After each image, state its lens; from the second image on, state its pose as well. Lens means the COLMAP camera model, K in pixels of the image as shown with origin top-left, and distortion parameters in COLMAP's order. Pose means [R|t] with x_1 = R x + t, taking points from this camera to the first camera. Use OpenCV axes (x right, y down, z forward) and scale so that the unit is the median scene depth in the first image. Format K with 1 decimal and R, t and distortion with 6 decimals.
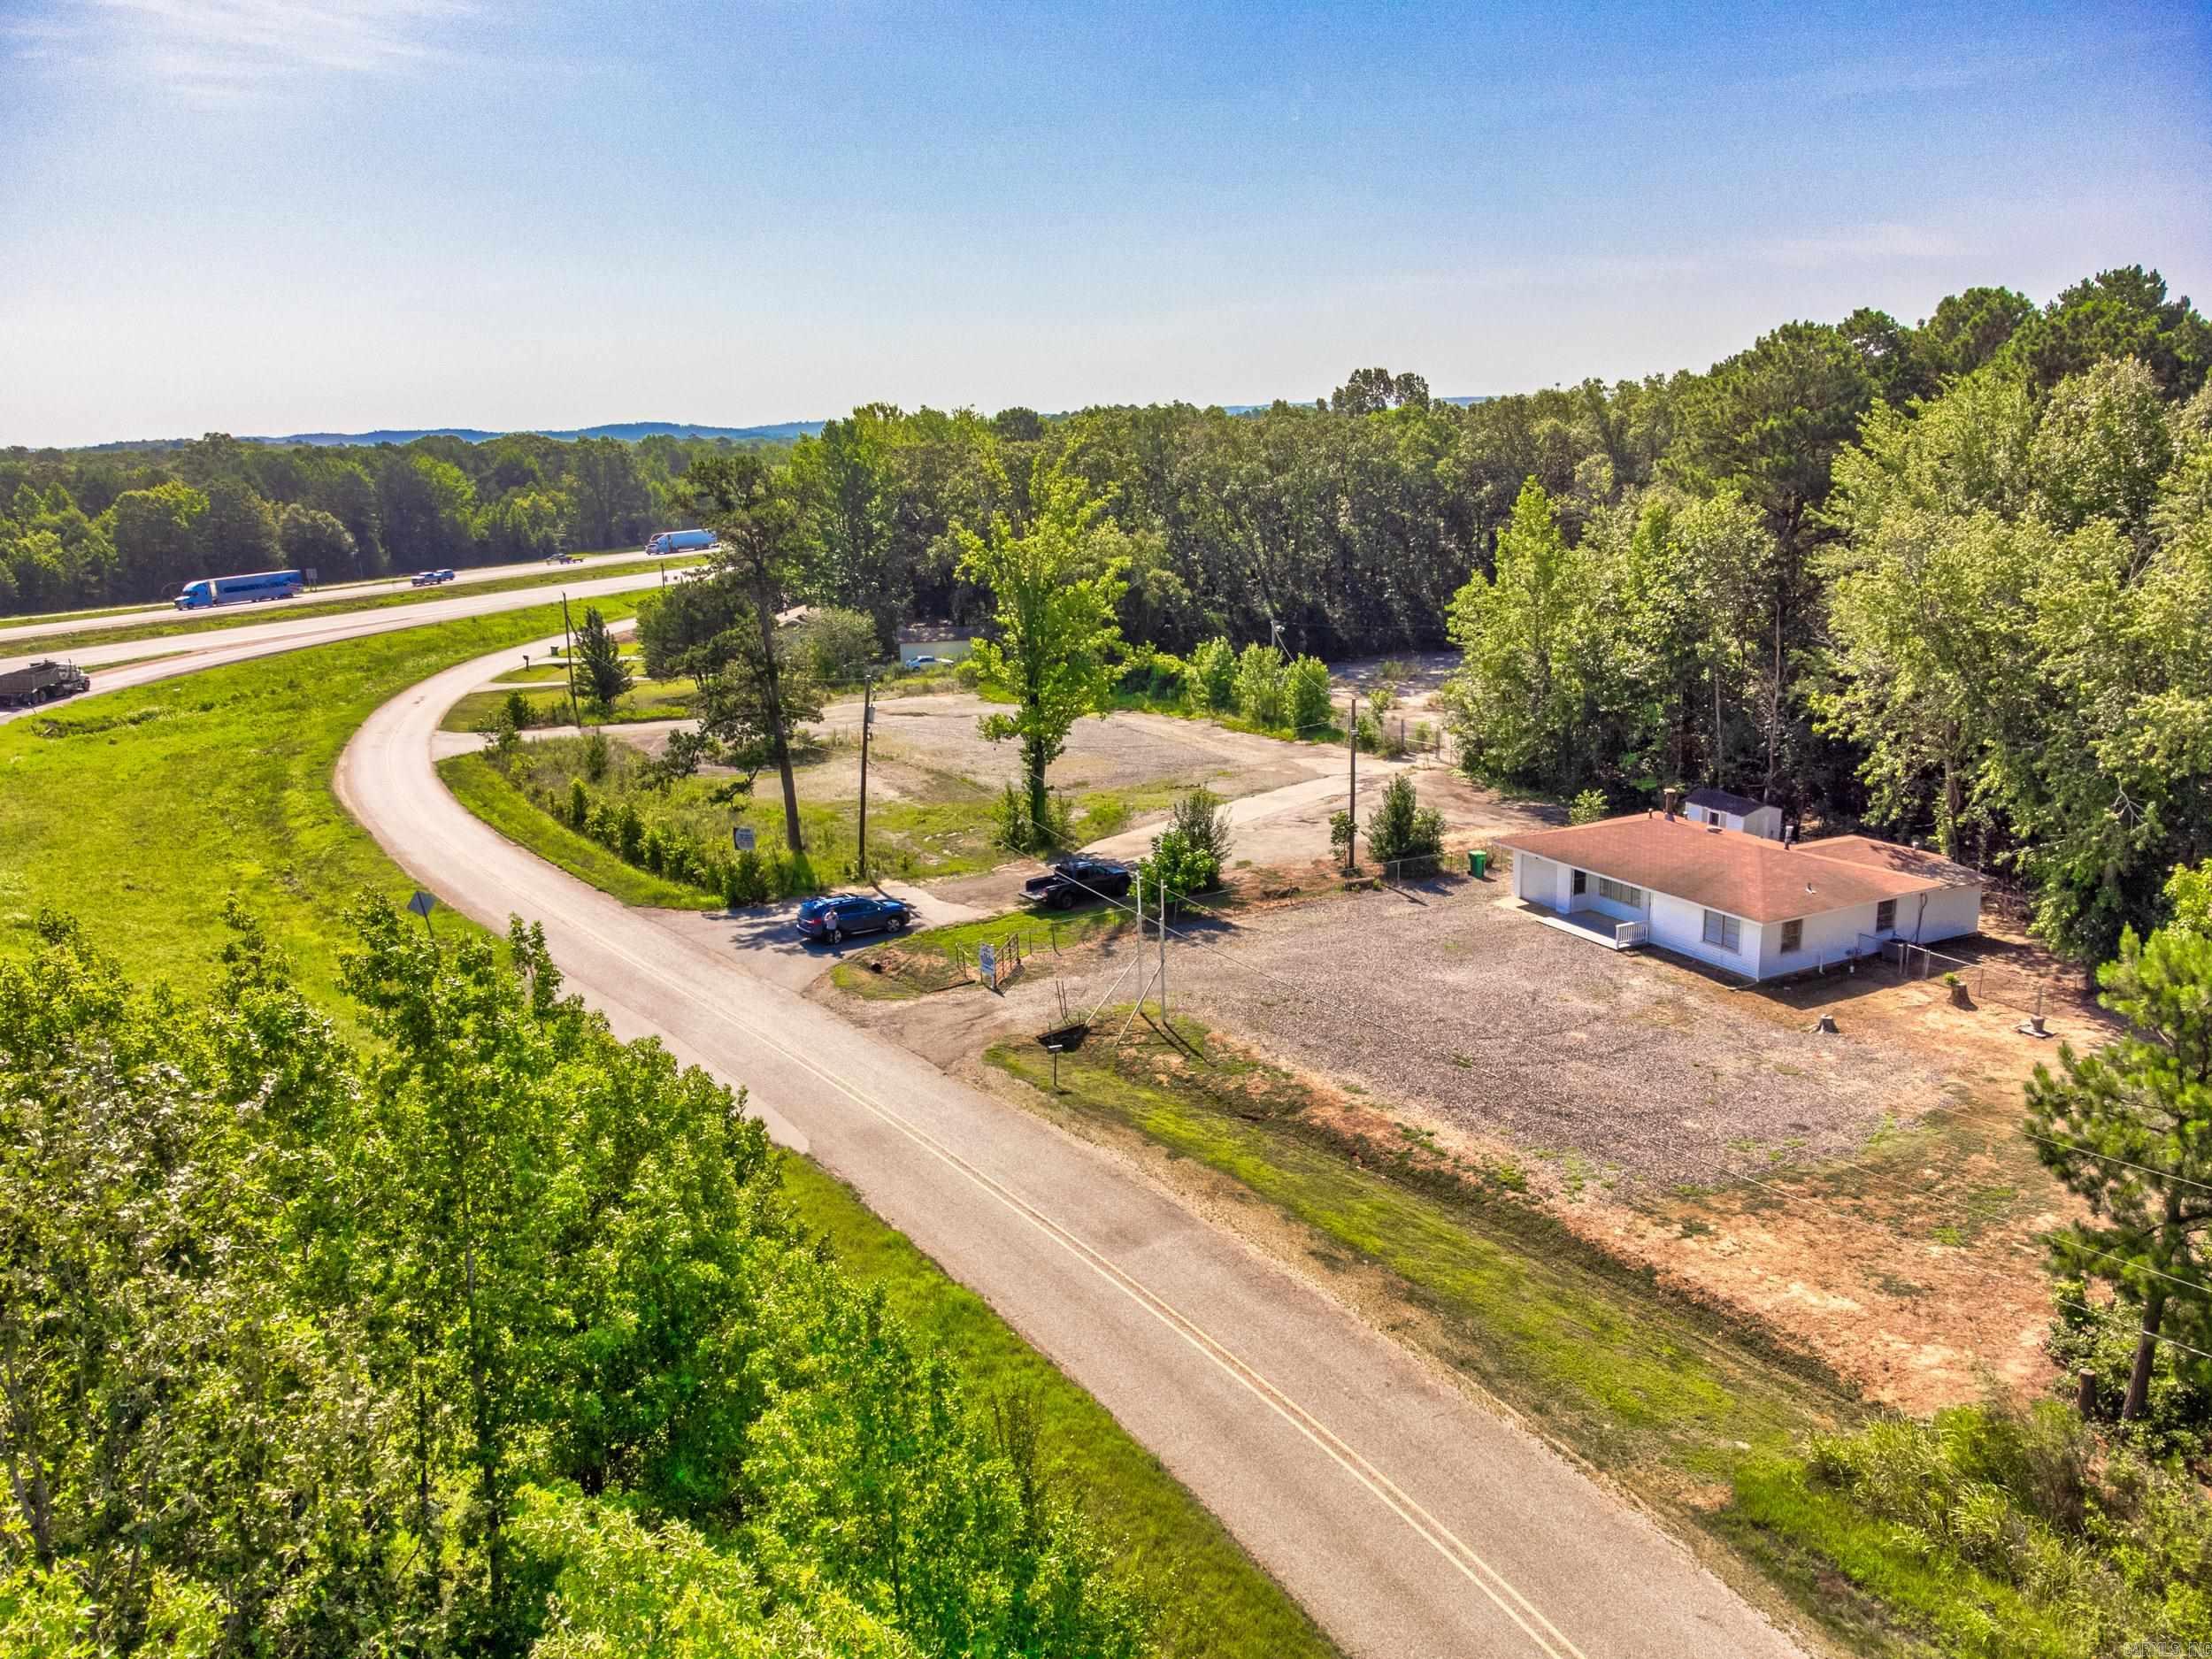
lens RADIAL K [[1679.9, 0, 1112.8], [0, 1679.9, 836.9], [0, 0, 1]] dist [0.037651, -0.005623]
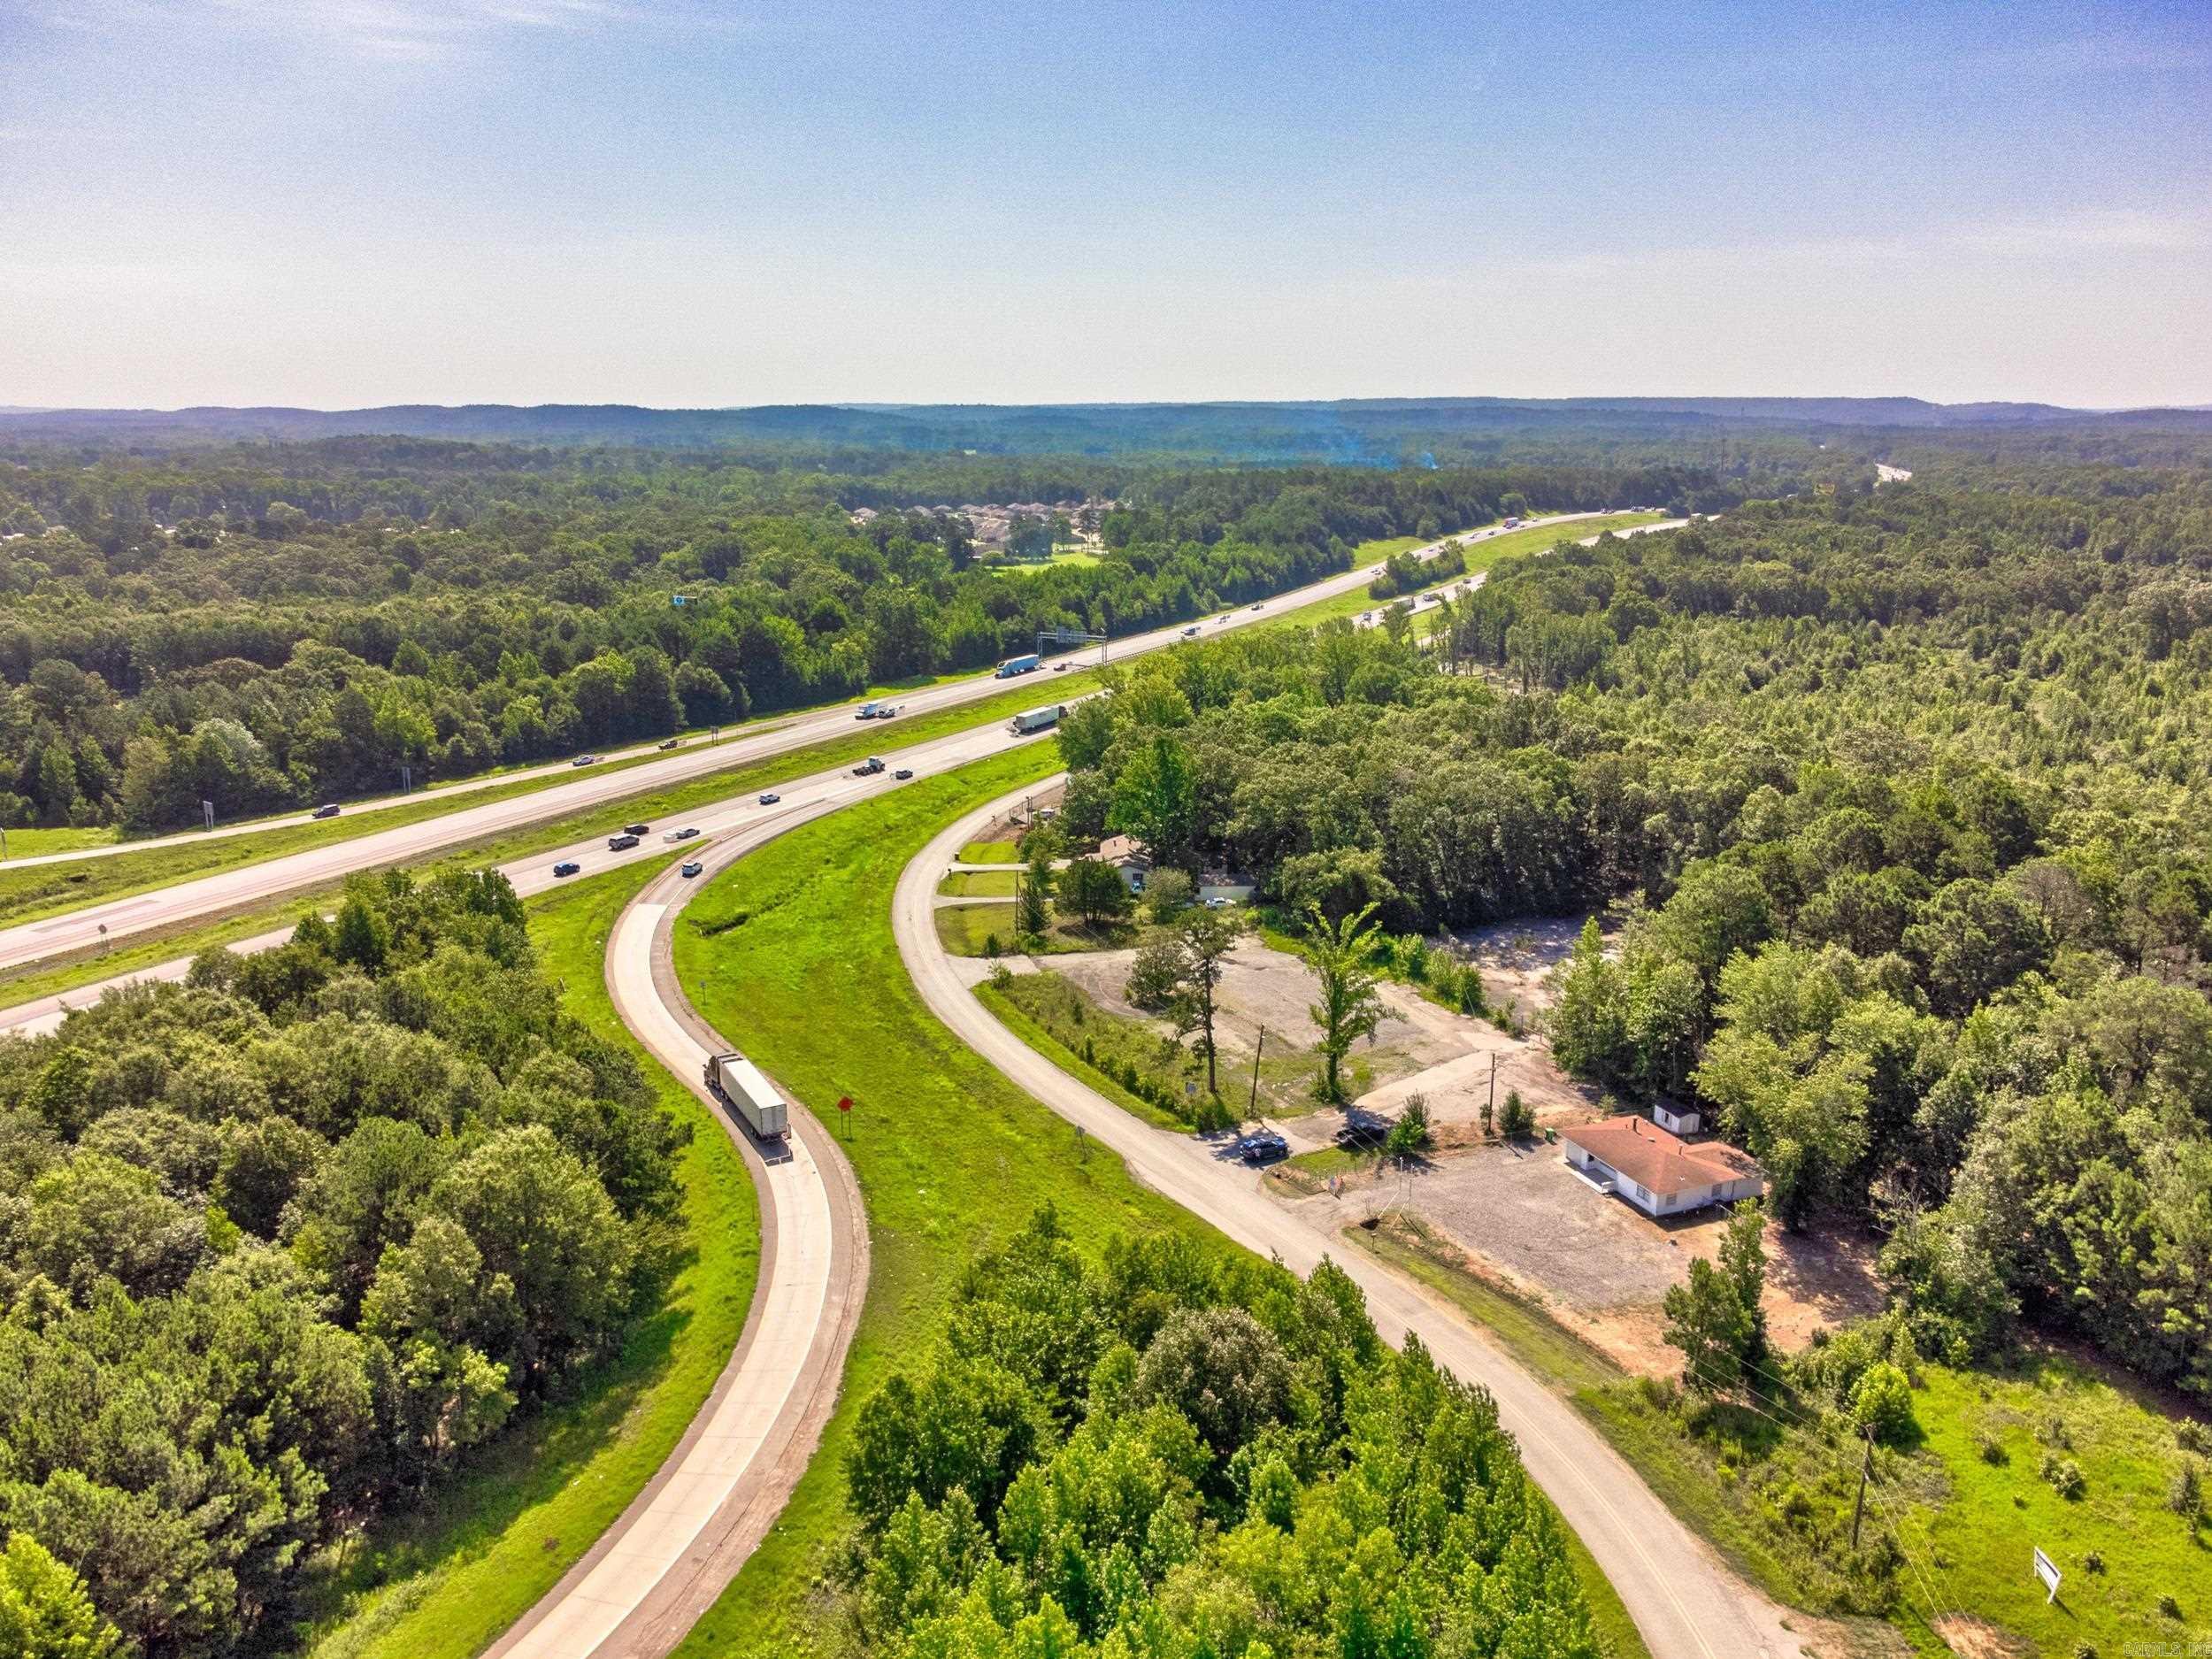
lens RADIAL K [[1679.9, 0, 1112.8], [0, 1679.9, 836.9], [0, 0, 1]] dist [0.037651, -0.005623]
pose [[0.995313, 0.048302, -0.083779, -0.182692], [-0.048609, 0.998817, -0.001625, -0.348920], [0.083602, 0.005690, 0.996483, -1.245172]]
